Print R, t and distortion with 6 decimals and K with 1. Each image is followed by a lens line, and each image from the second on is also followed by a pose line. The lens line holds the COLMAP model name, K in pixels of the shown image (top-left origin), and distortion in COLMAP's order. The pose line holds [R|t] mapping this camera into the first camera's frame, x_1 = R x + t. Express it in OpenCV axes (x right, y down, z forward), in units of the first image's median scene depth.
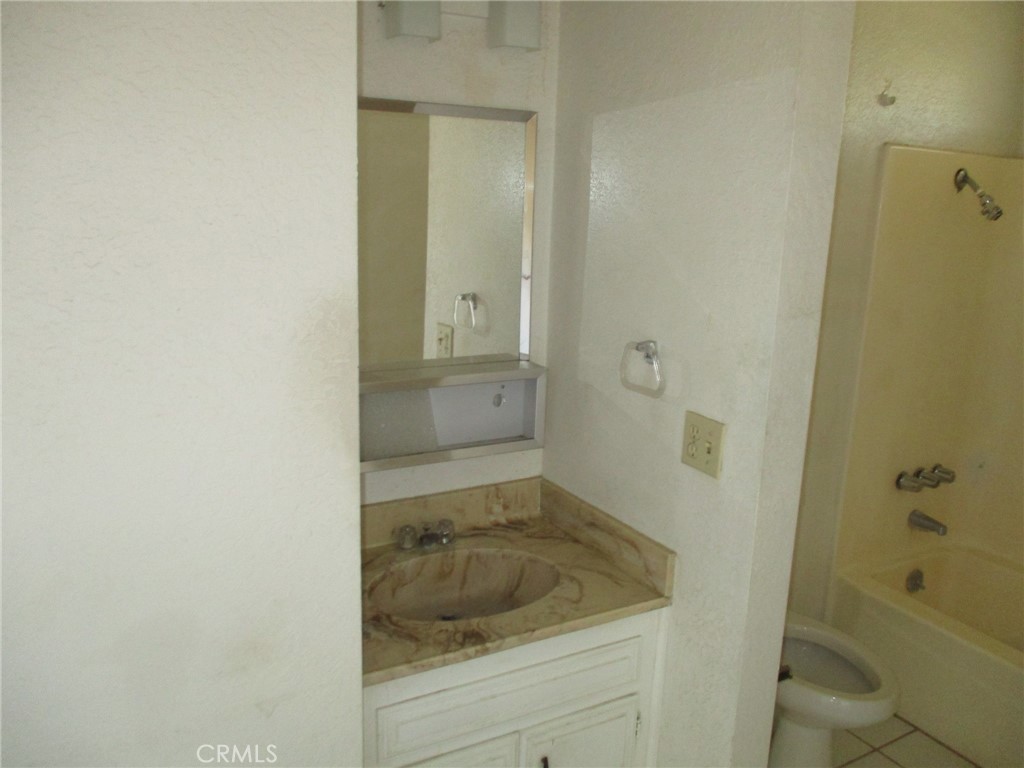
lens RADIAL K [[846.8, 0, 510.6], [0, 846.8, 383.2], [0, 0, 1]] dist [-0.026465, 0.001410]
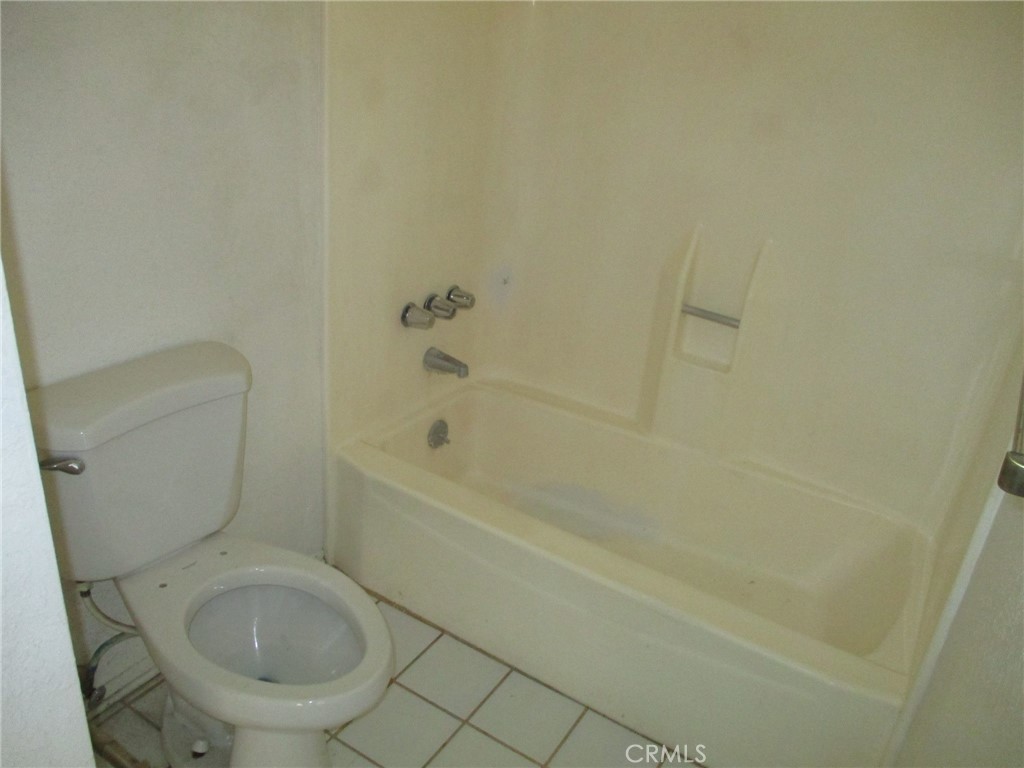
lens RADIAL K [[846.8, 0, 511.6], [0, 846.8, 384.7], [0, 0, 1]] dist [-0.026465, 0.001410]
pose [[0.879577, -0.153839, 0.450198, 0.192481], [0.048607, 0.970384, 0.236628, 0.001826], [-0.473267, -0.186250, 0.861005, 0.289718]]
